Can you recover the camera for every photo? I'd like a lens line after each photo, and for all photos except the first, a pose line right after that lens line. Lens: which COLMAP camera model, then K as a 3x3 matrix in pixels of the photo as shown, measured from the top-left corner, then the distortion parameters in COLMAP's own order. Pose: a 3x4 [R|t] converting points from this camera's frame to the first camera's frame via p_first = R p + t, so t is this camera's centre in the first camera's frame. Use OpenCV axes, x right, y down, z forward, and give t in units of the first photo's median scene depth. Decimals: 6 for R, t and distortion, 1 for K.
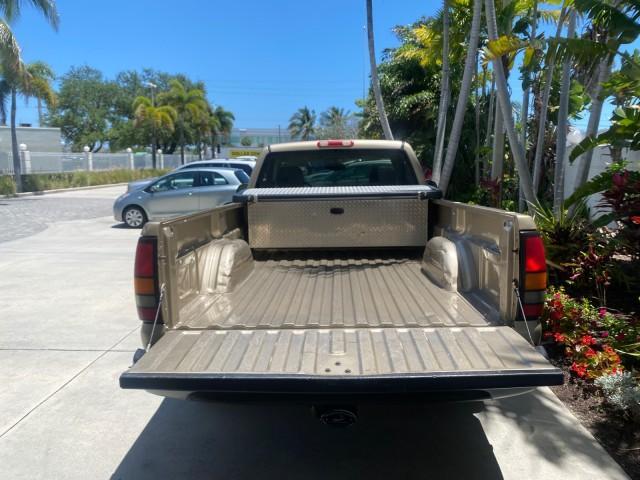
lens RADIAL K [[490.9, 0, 319.2], [0, 490.9, 242.3], [0, 0, 1]] dist [0.020900, -0.030248]
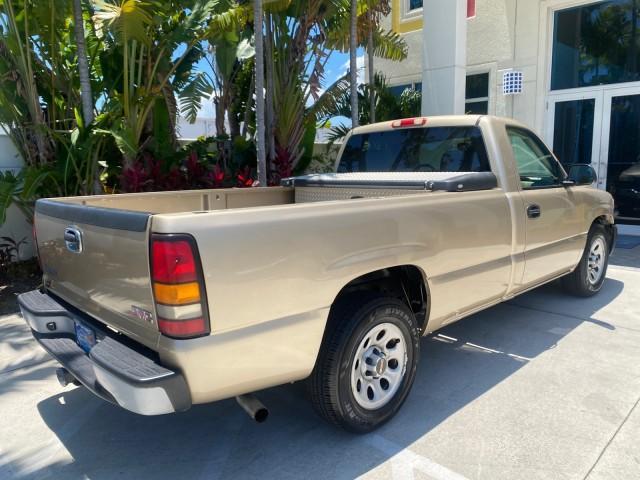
lens RADIAL K [[490.9, 0, 321.1], [0, 490.9, 237.5], [0, 0, 1]] dist [0.020900, -0.030248]
pose [[0.713376, 0.108035, -0.692404, 0.158252], [-0.083669, 0.994108, 0.068907, -0.012833], [0.695769, 0.008776, 0.718212, 0.075243]]
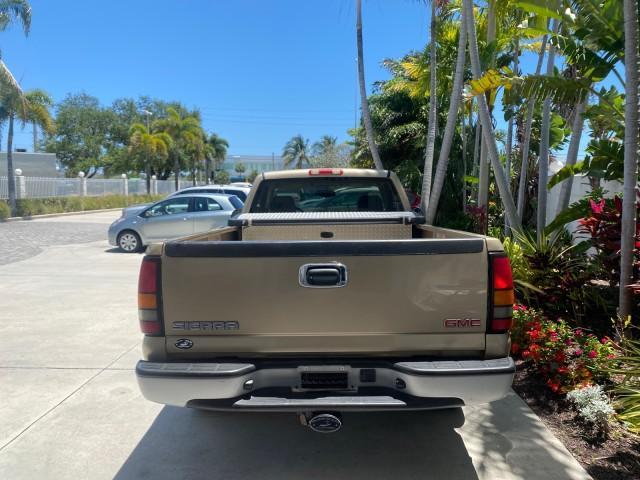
lens RADIAL K [[490.9, 0, 320.1], [0, 490.9, 238.1], [0, 0, 1]] dist [0.020900, -0.030248]
pose [[0.999844, 0.005510, 0.016761, 0.001081], [-0.004463, 0.998074, -0.061873, 0.002079], [-0.017070, 0.061789, 0.997943, -0.013741]]
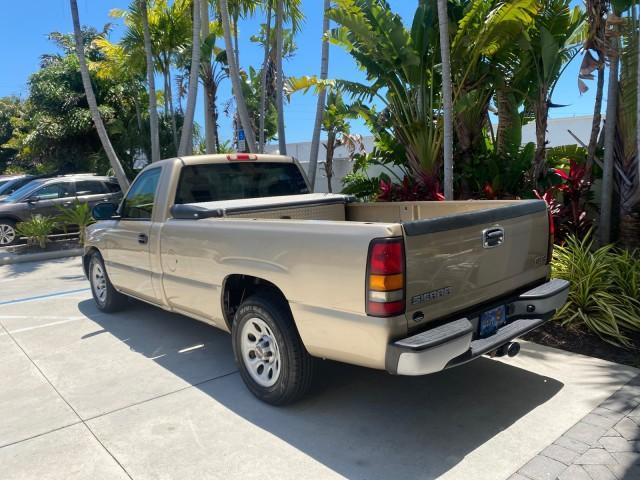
lens RADIAL K [[490.9, 0, 317.5], [0, 490.9, 240.9], [0, 0, 1]] dist [0.020900, -0.030248]
pose [[0.728632, -0.106325, 0.676602, -0.163997], [0.131578, 0.991206, 0.014067, -0.005465], [-0.672148, 0.078776, 0.736214, 0.040966]]
